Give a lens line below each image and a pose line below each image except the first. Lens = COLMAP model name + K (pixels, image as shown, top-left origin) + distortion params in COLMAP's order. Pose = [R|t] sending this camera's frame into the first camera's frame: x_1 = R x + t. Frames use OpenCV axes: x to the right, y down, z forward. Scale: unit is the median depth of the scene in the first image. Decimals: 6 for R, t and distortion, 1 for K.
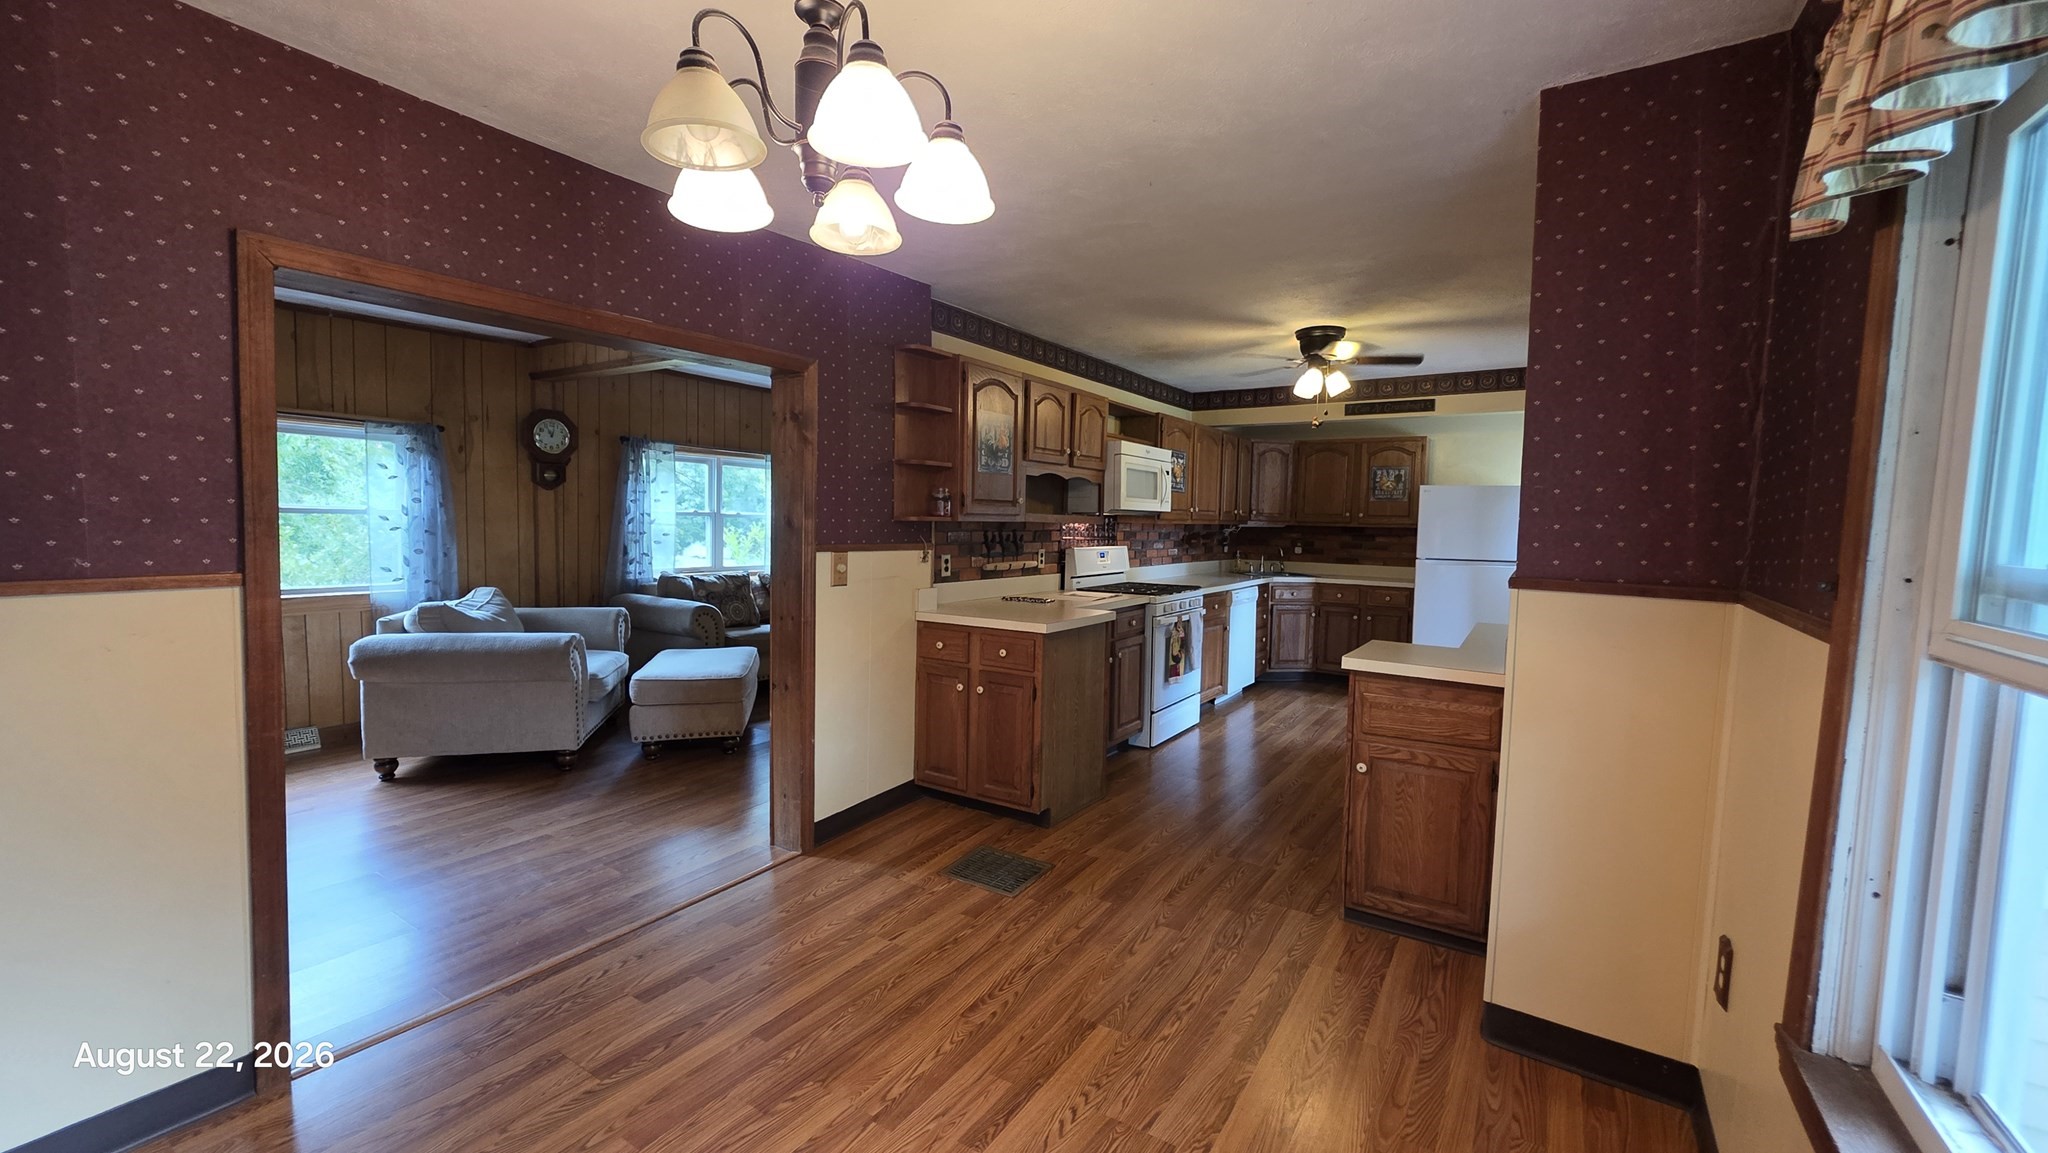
lens RADIAL K [[818.4, 0, 1024.6], [0, 818.4, 571.8], [0, 0, 1]] dist [0.002798, -0.000443]
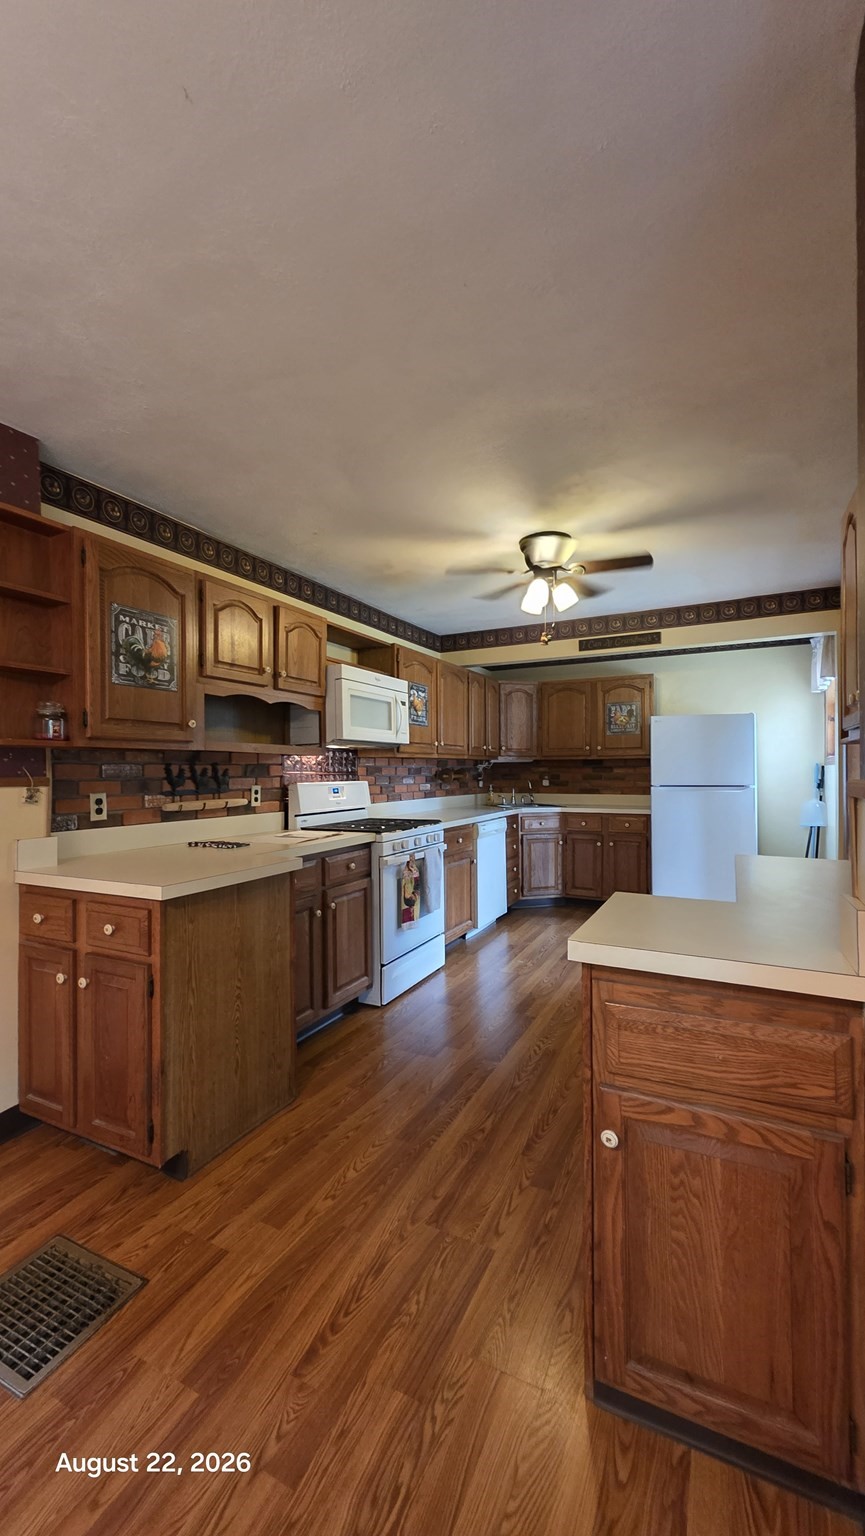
lens RADIAL K [[613.8, 0, 434.5], [0, 613.8, 769.1], [0, 0, 1]] dist [0.002798, -0.000443]
pose [[0.992352, -0.025217, 0.120836, 0.159951], [0.033130, 0.997404, -0.063935, 0.004891], [-0.118910, 0.067450, 0.990611, 0.373842]]
